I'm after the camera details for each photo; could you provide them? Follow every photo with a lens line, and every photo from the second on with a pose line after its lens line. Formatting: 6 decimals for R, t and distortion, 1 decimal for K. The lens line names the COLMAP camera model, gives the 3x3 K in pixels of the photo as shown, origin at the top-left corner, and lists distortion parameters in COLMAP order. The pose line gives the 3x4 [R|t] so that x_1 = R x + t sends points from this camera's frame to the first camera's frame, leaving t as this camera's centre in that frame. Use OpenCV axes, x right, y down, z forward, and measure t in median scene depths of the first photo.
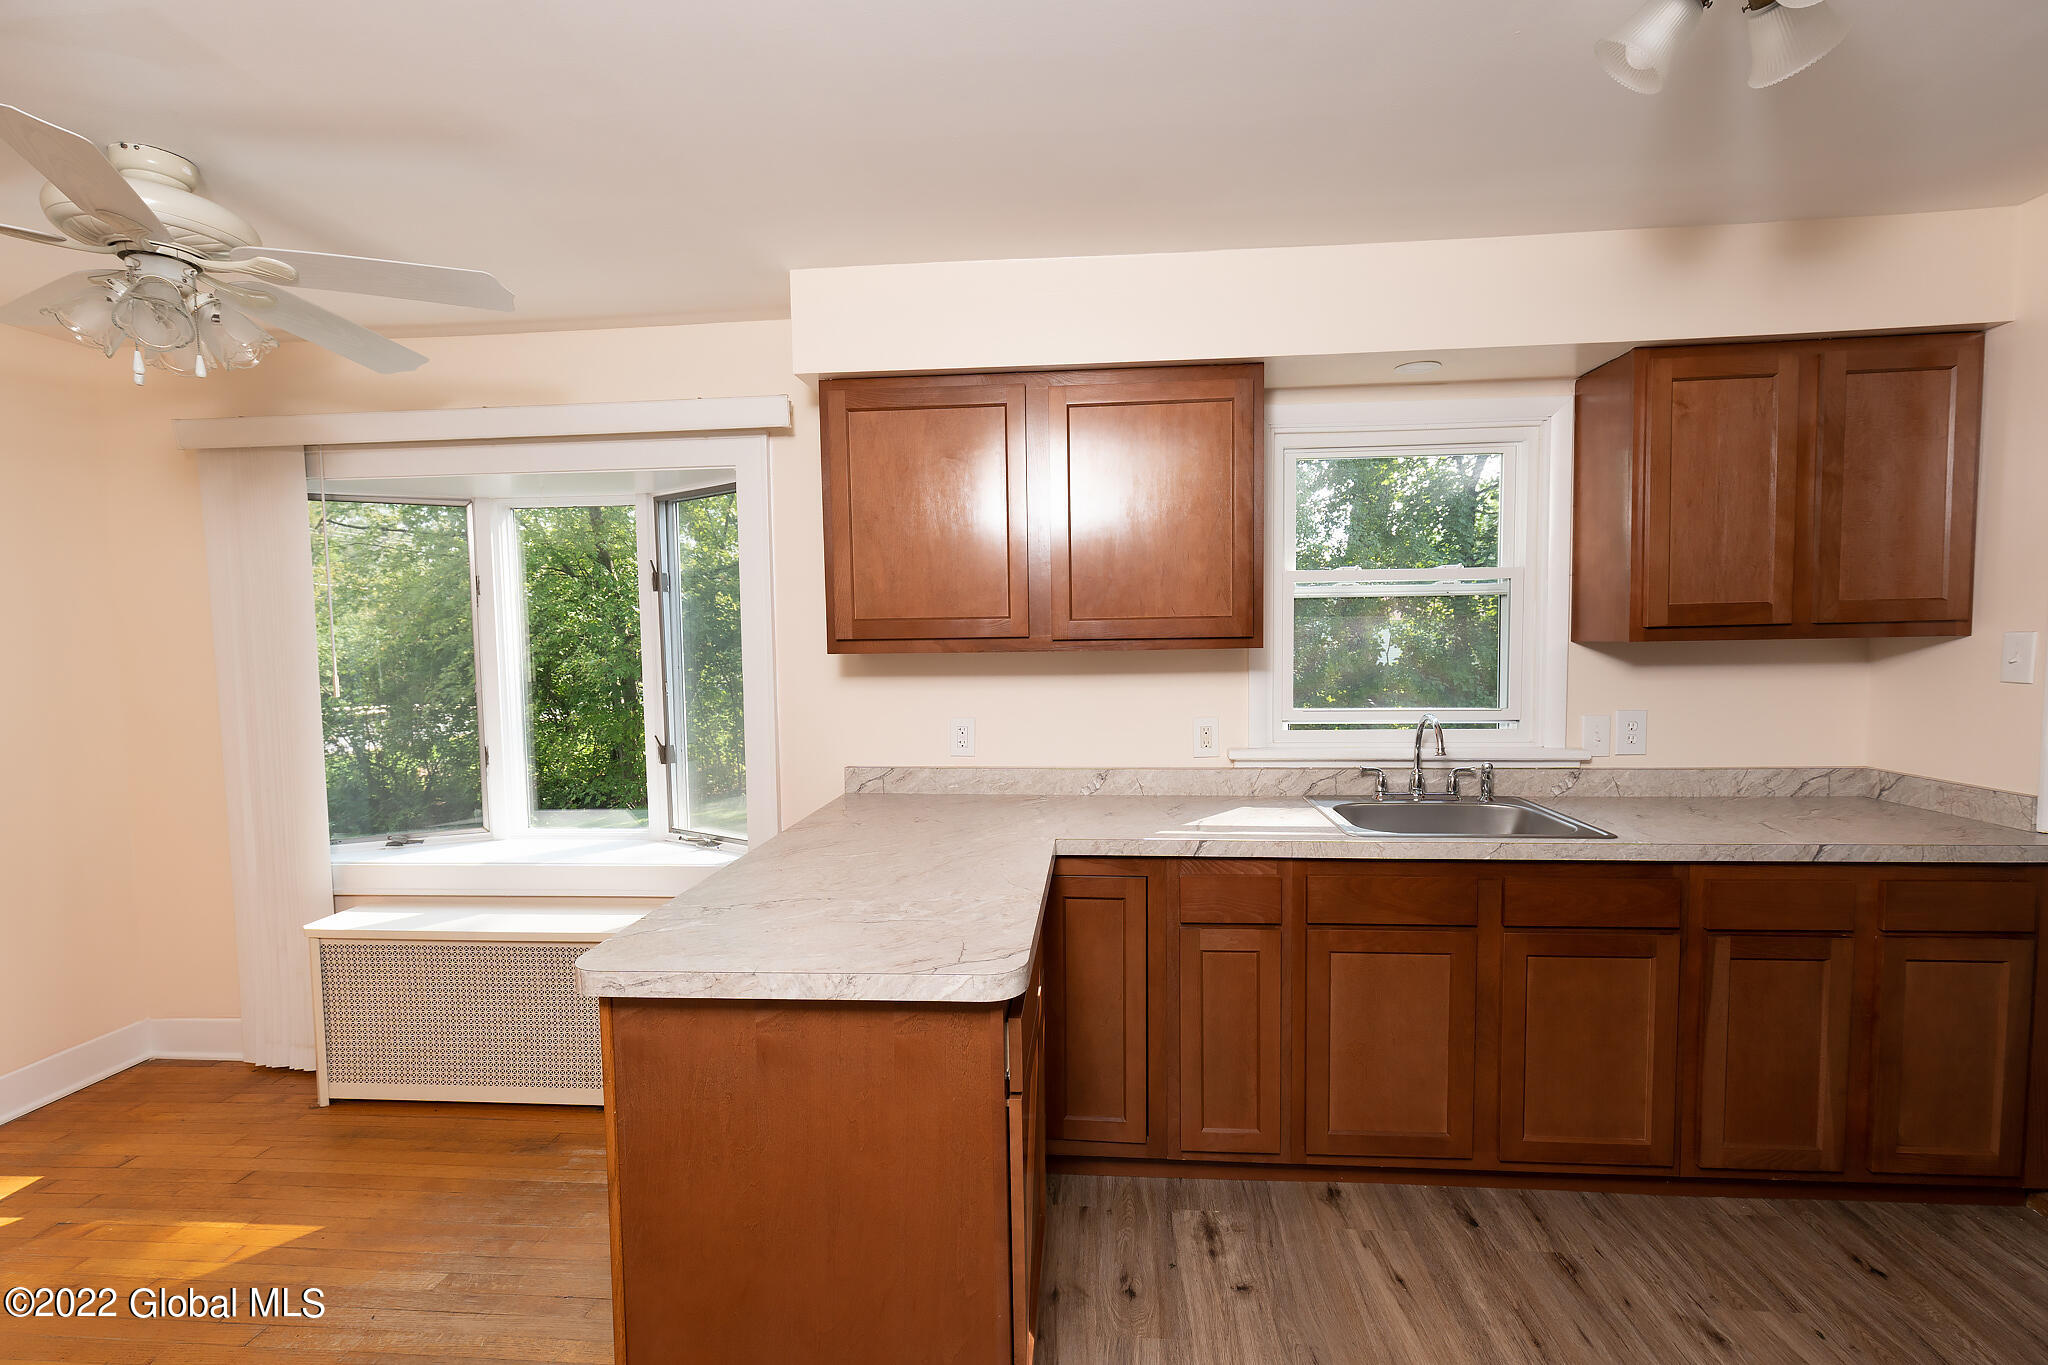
lens RADIAL K [[921.7, 0, 1023.5], [0, 921.7, 693.2], [0, 0, 1]] dist [0.003655, 0.000596]
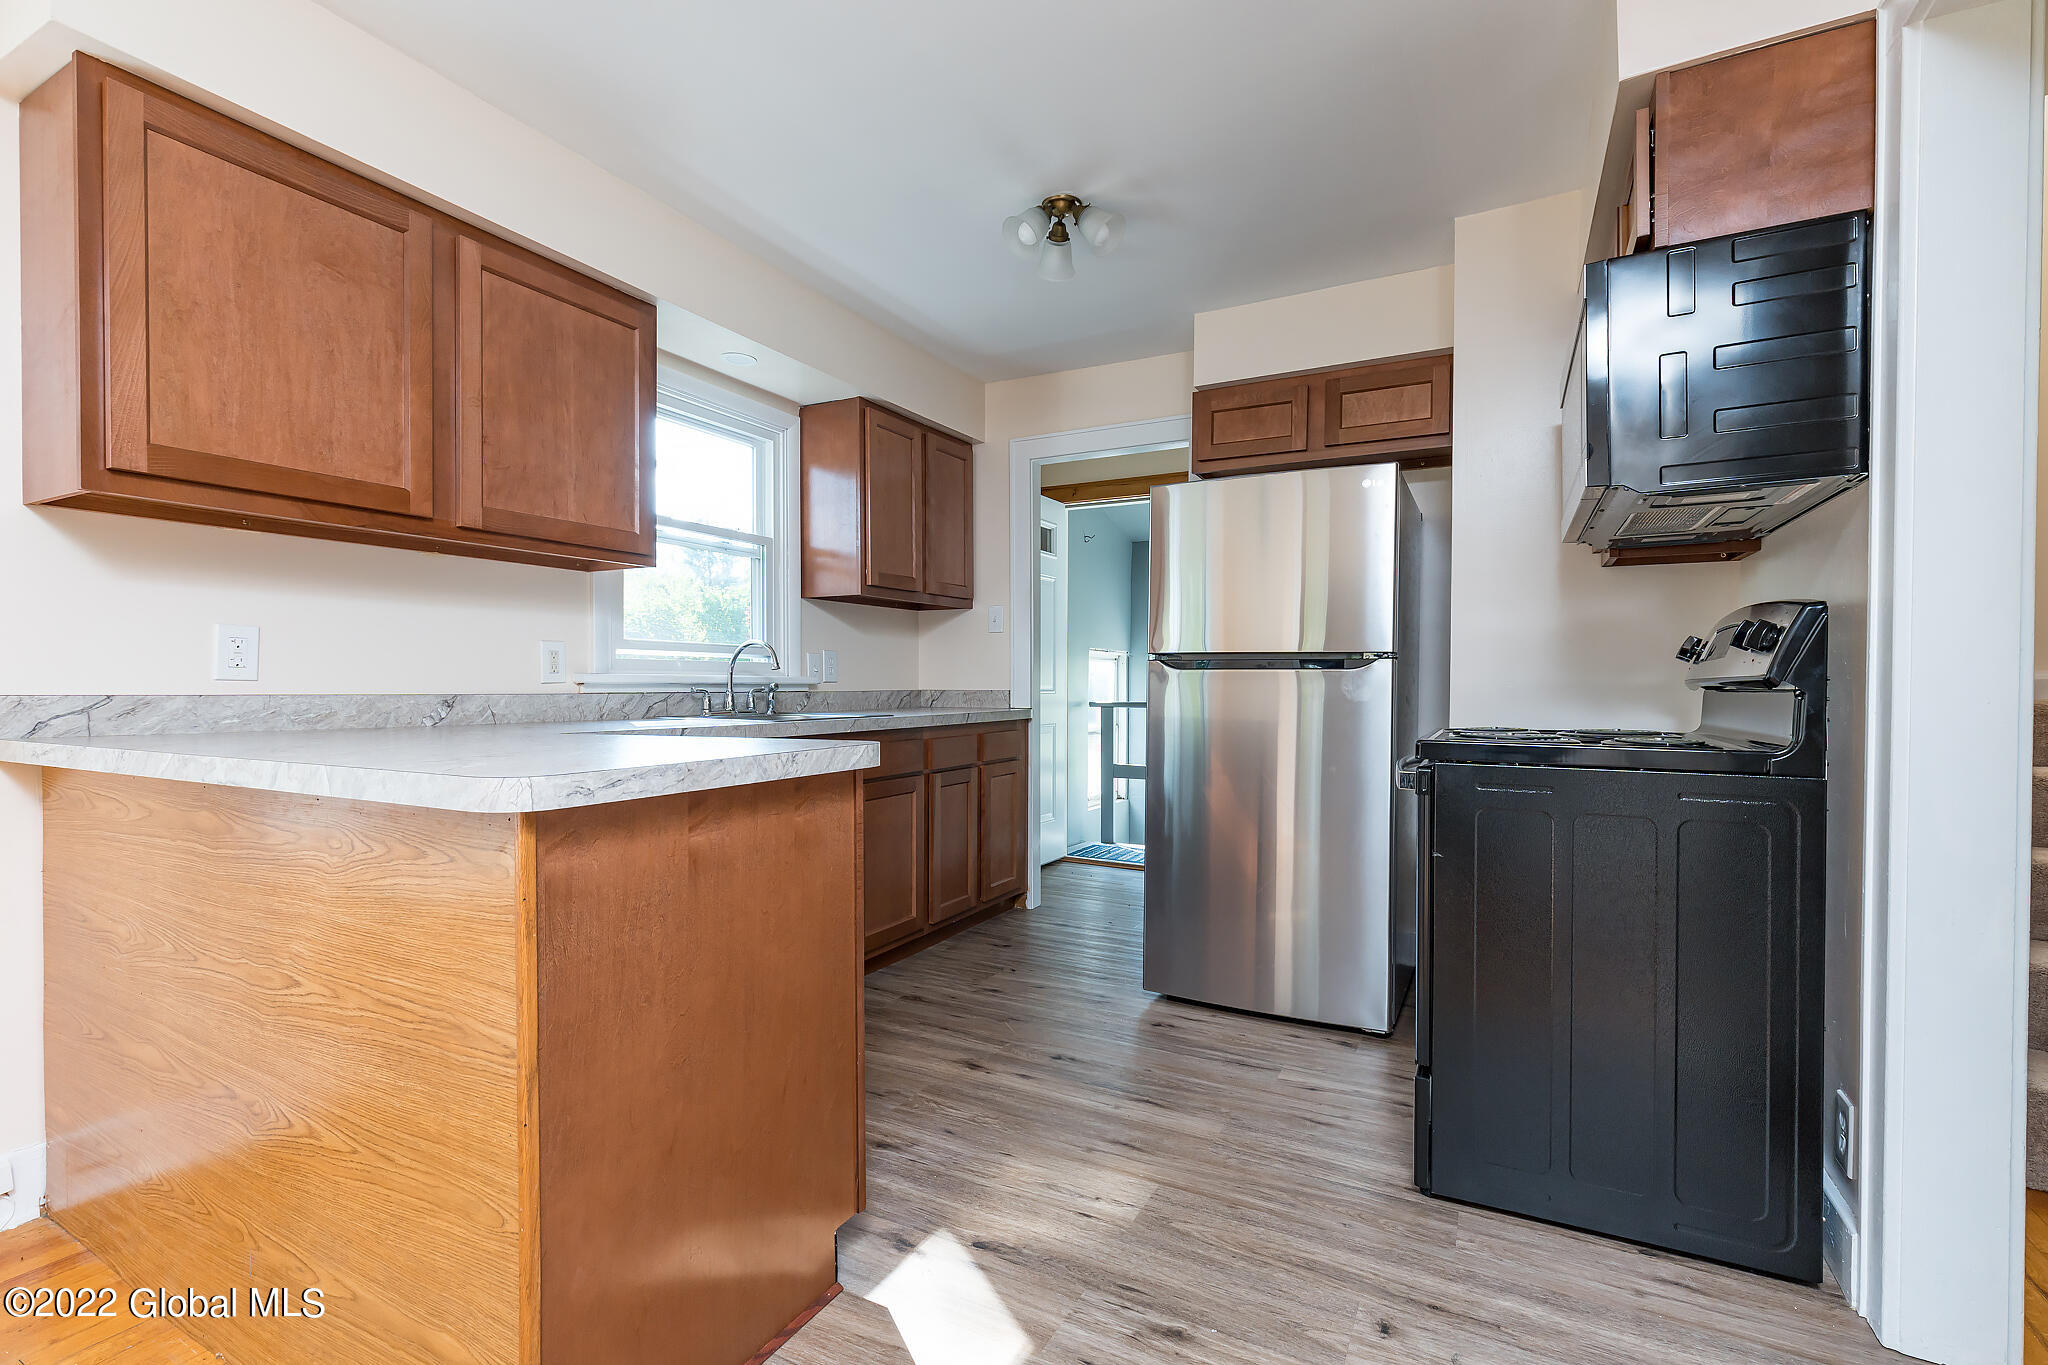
lens RADIAL K [[921.7, 0, 1023.5], [0, 921.7, 693.2], [0, 0, 1]] dist [0.003655, 0.000596]
pose [[0.393777, 0.008671, 0.919165, -0.647439], [0.051147, 0.998200, -0.031329, 0.176500], [-0.917782, 0.059349, 0.392625, 0.217239]]
